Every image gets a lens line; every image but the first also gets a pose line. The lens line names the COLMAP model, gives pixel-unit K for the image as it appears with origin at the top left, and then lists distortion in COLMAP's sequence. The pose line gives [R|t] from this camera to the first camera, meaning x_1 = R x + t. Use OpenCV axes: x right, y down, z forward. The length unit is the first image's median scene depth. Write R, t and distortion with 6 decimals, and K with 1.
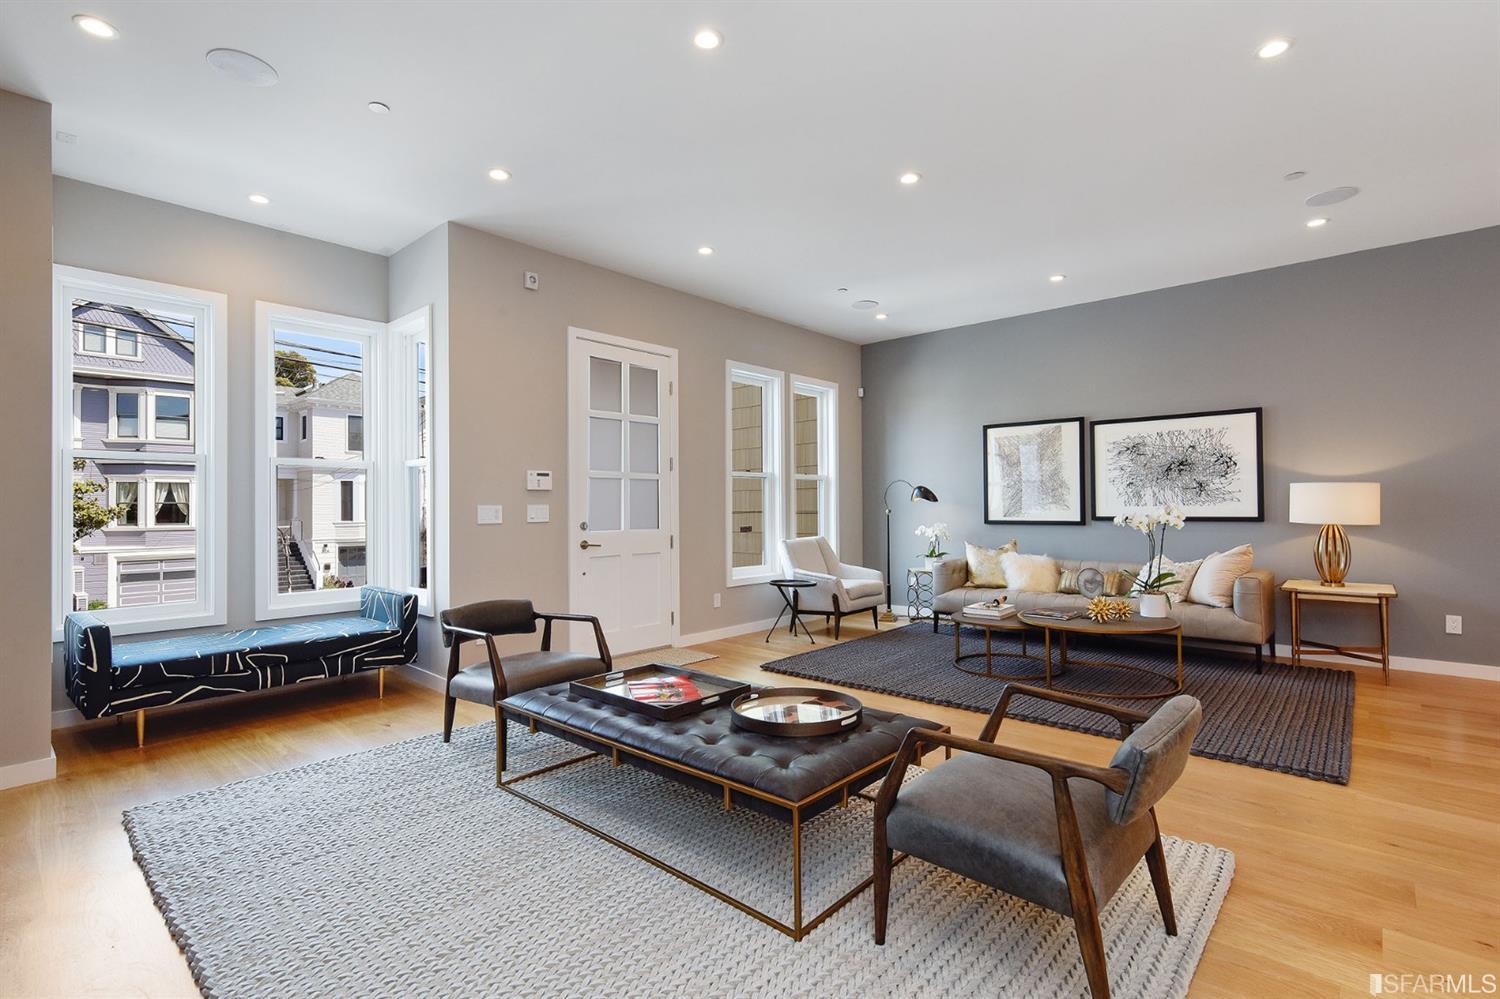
lens RADIAL K [[701.4, 0, 755.3], [0, 701.4, 501.0], [0, 0, 1]] dist [0.005229, 0.001376]
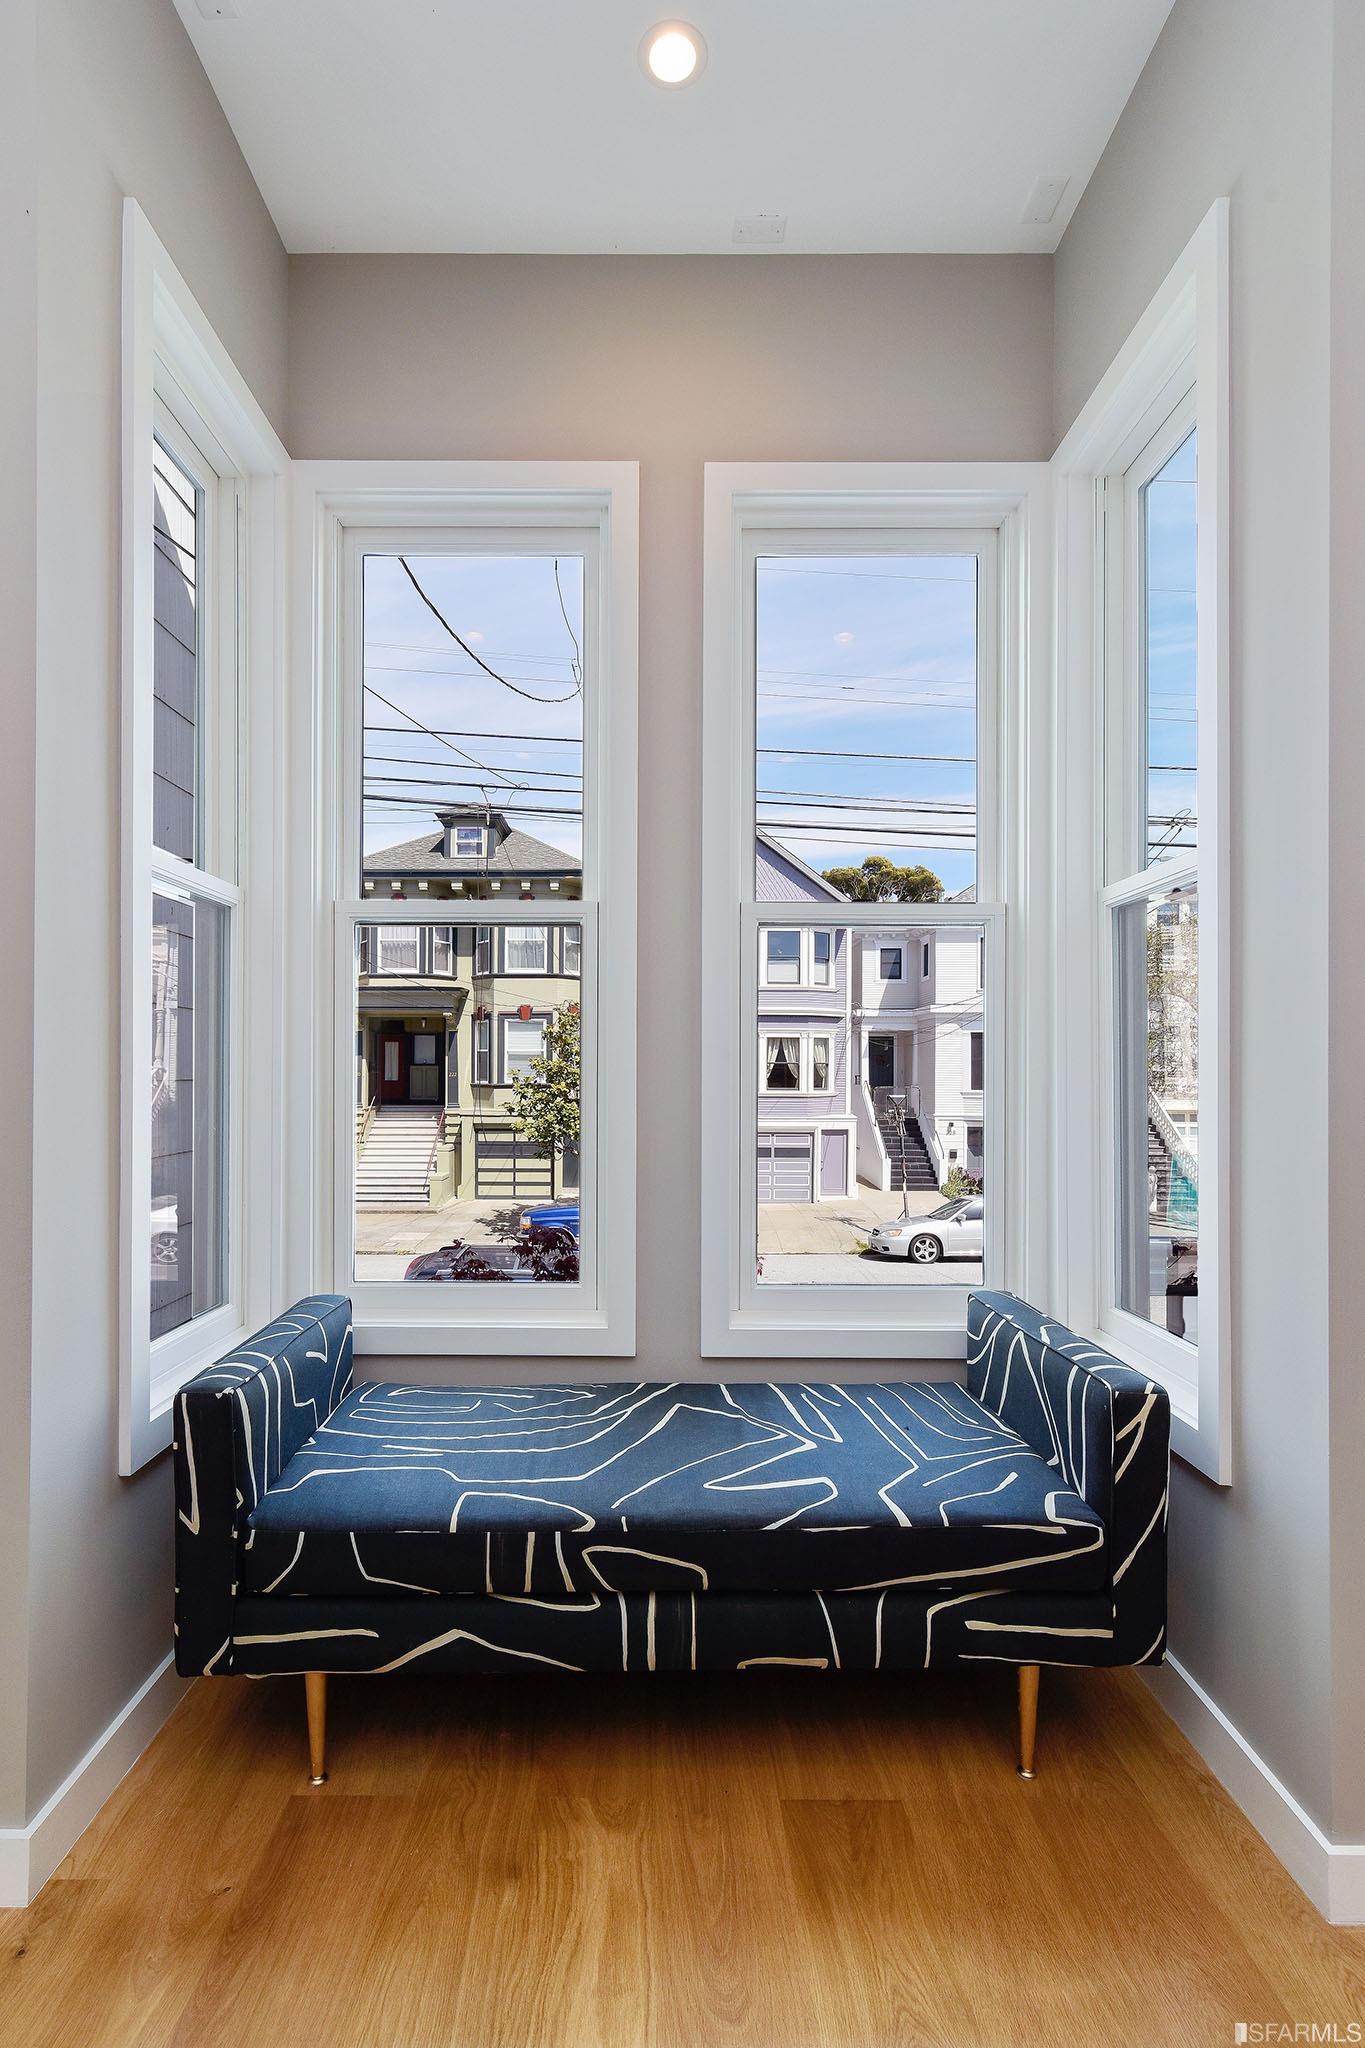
lens RADIAL K [[1013.3, 0, 656.2], [0, 1013.3, 1063.6], [0, 0, 1]] dist [0.007197, 0.001100]
pose [[0.669006, 0.001980, -0.743255, -0.310723], [-0.002965, 0.999996, -0.000004, 0.019240], [0.743251, 0.002206, 0.669008, 0.581347]]
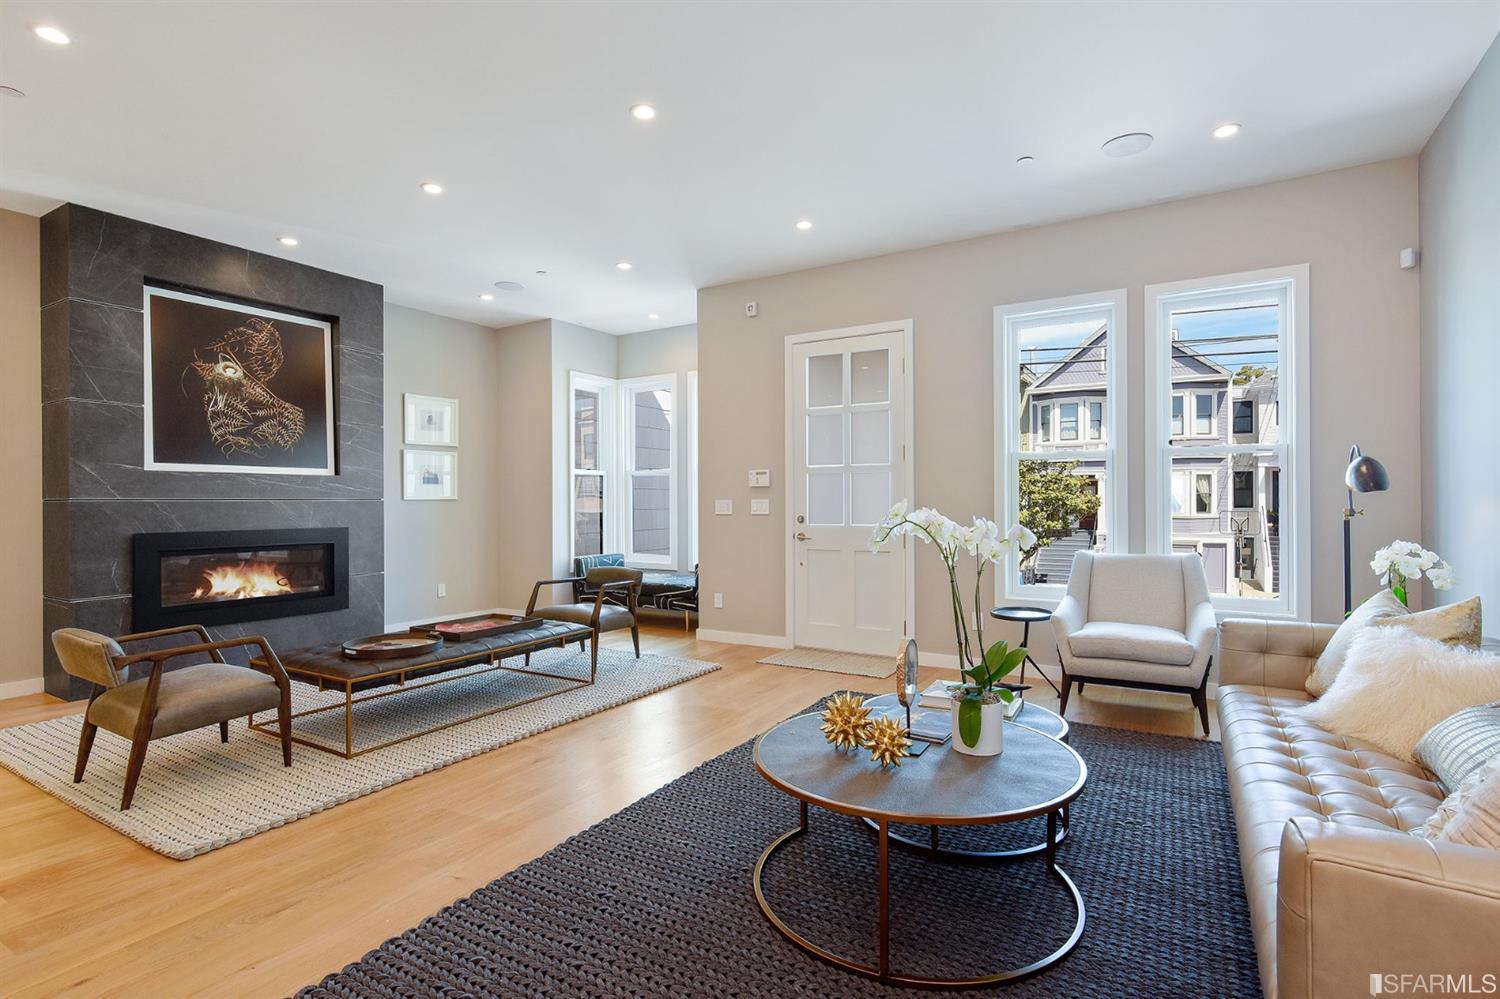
lens RADIAL K [[727.7, 0, 752.0], [0, 727.7, 493.9], [0, 0, 1]] dist [-0.000307, 0.000678]
pose [[0.179172, -0.003845, -0.983810, 0.875343], [0.009163, 0.999956, -0.002239, -0.001045], [0.983775, -0.008613, 0.179199, 0.773251]]
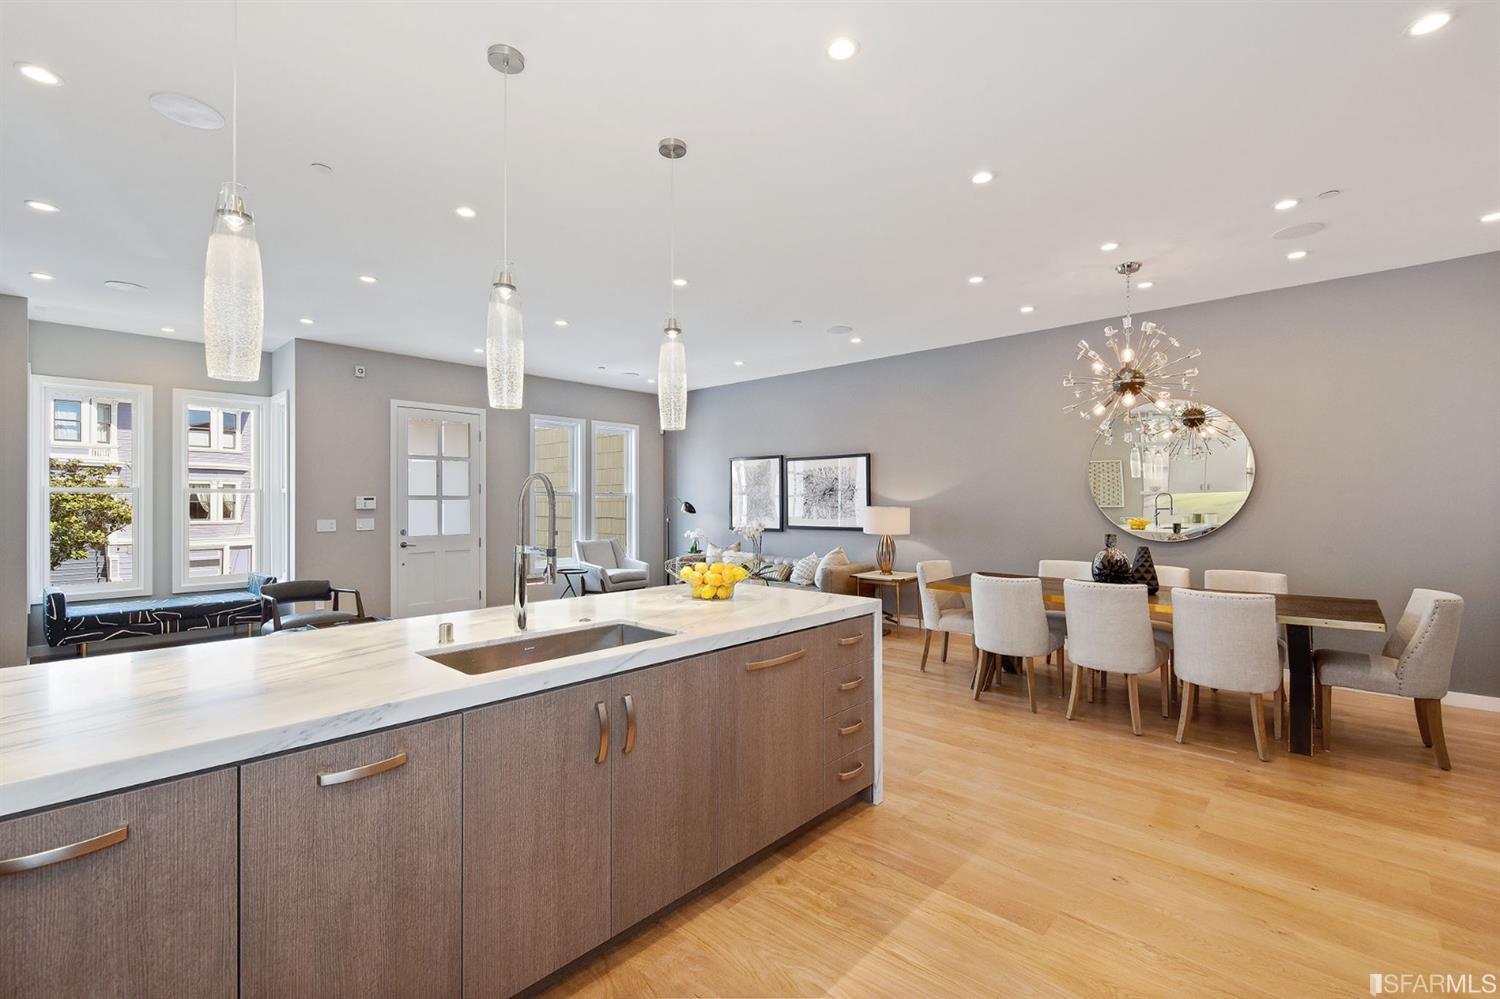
lens RADIAL K [[658.0, 0, 754.2], [0, 658.0, 499.7], [0, 0, 1]] dist [0.002451, 0.001936]
pose [[0.999936, 0.004218, -0.010479, 0.545882], [-0.004169, 0.999981, 0.004646, -0.045830], [0.010498, -0.004602, 0.999934, -0.413813]]
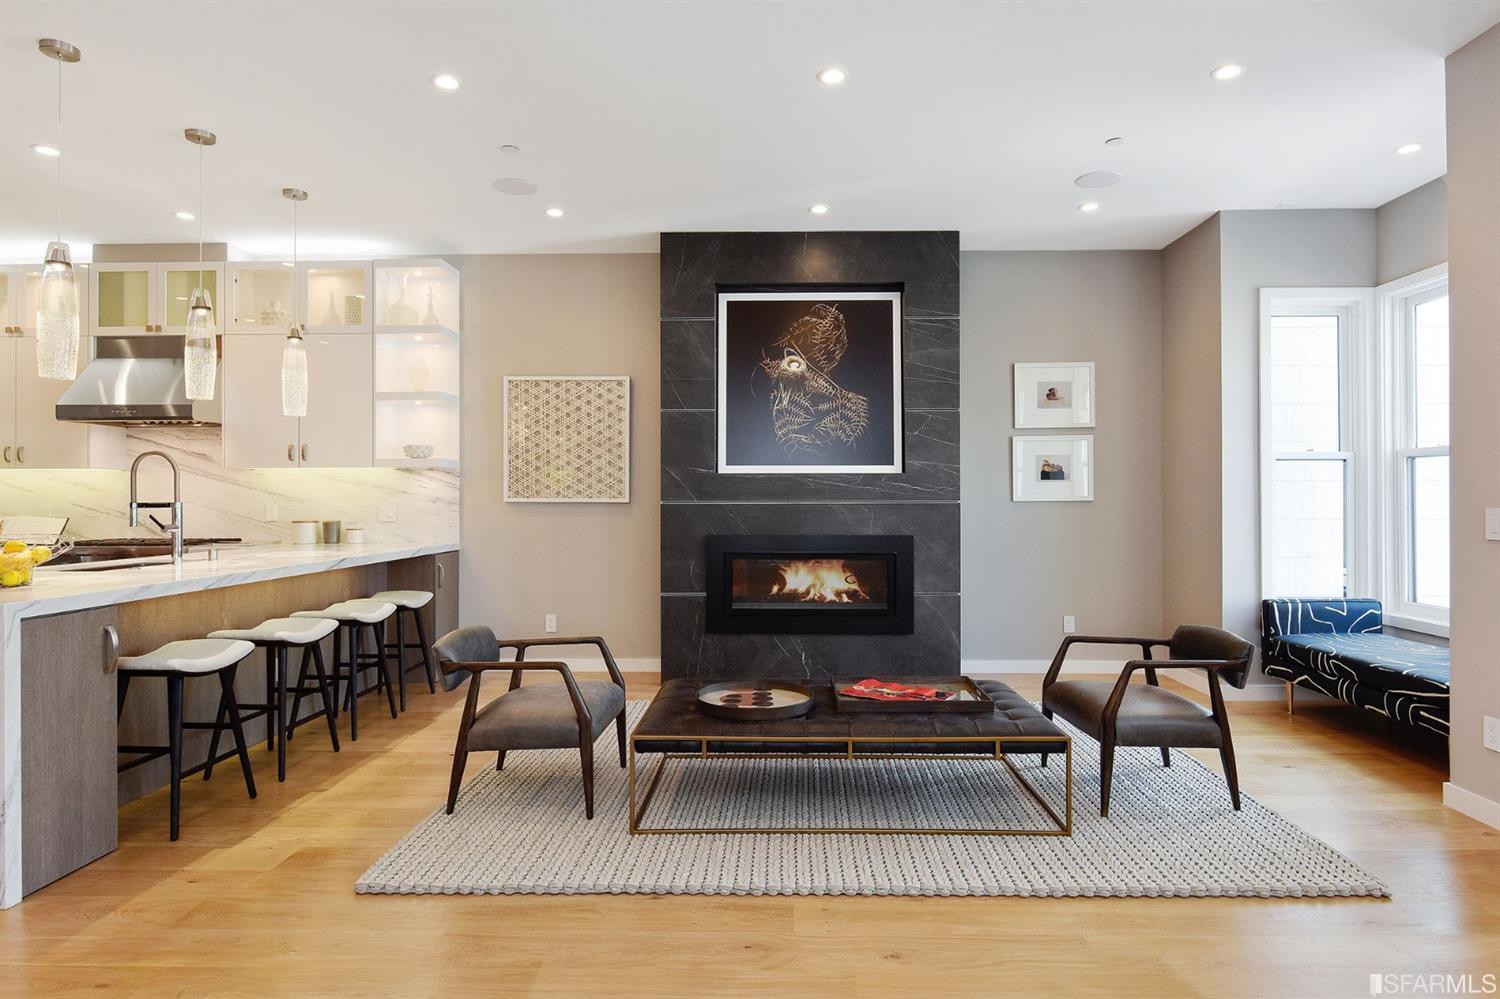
lens RADIAL K [[833.6, 0, 763.6], [0, 833.6, 491.0], [0, 0, 1]] dist [-0.003050, -0.002690]
pose [[-0.755988, 0.001521, -0.654584, 0.472597], [0.010780, 0.999891, -0.010126, -0.005706], [0.654497, -0.014712, -0.755922, 1.055096]]
